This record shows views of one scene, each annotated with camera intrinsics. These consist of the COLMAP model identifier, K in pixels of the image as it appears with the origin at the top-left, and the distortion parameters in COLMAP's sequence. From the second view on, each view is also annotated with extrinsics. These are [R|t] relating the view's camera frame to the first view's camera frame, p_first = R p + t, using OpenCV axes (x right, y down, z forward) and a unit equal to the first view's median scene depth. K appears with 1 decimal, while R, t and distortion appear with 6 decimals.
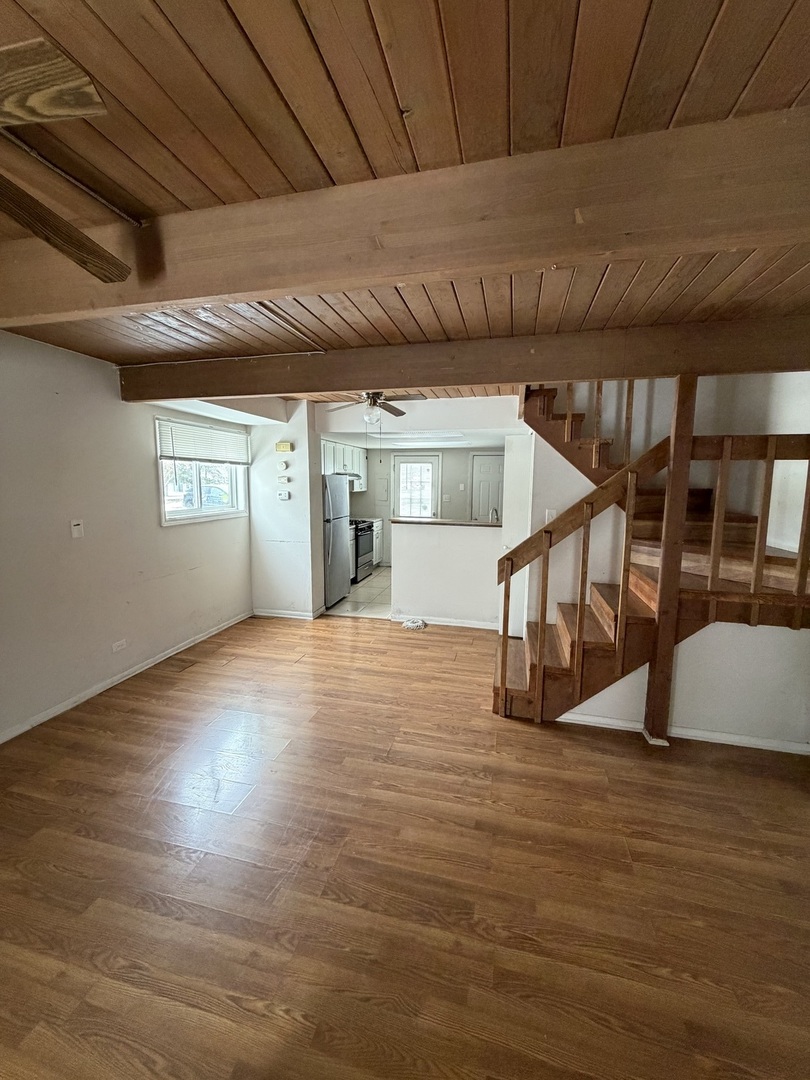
lens RADIAL K [[430.7, 0, 404.7], [0, 430.7, 535.1], [0, 0, 1]] dist [0.000110, 0.000581]
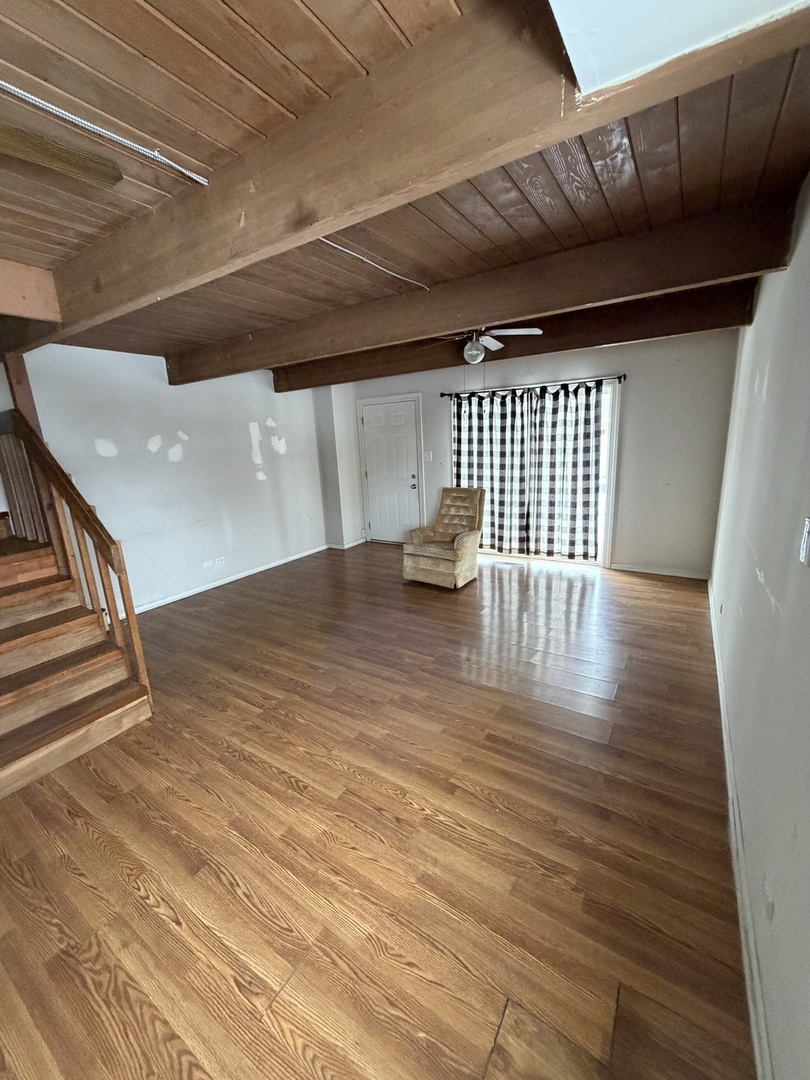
lens RADIAL K [[430.7, 0, 404.7], [0, 430.7, 535.1], [0, 0, 1]] dist [0.000110, 0.000581]
pose [[-0.947439, -0.035085, 0.318008, -0.482234], [0.078886, 0.937664, 0.338473, -0.166254], [-0.310060, 0.345769, -0.885611, 1.307789]]
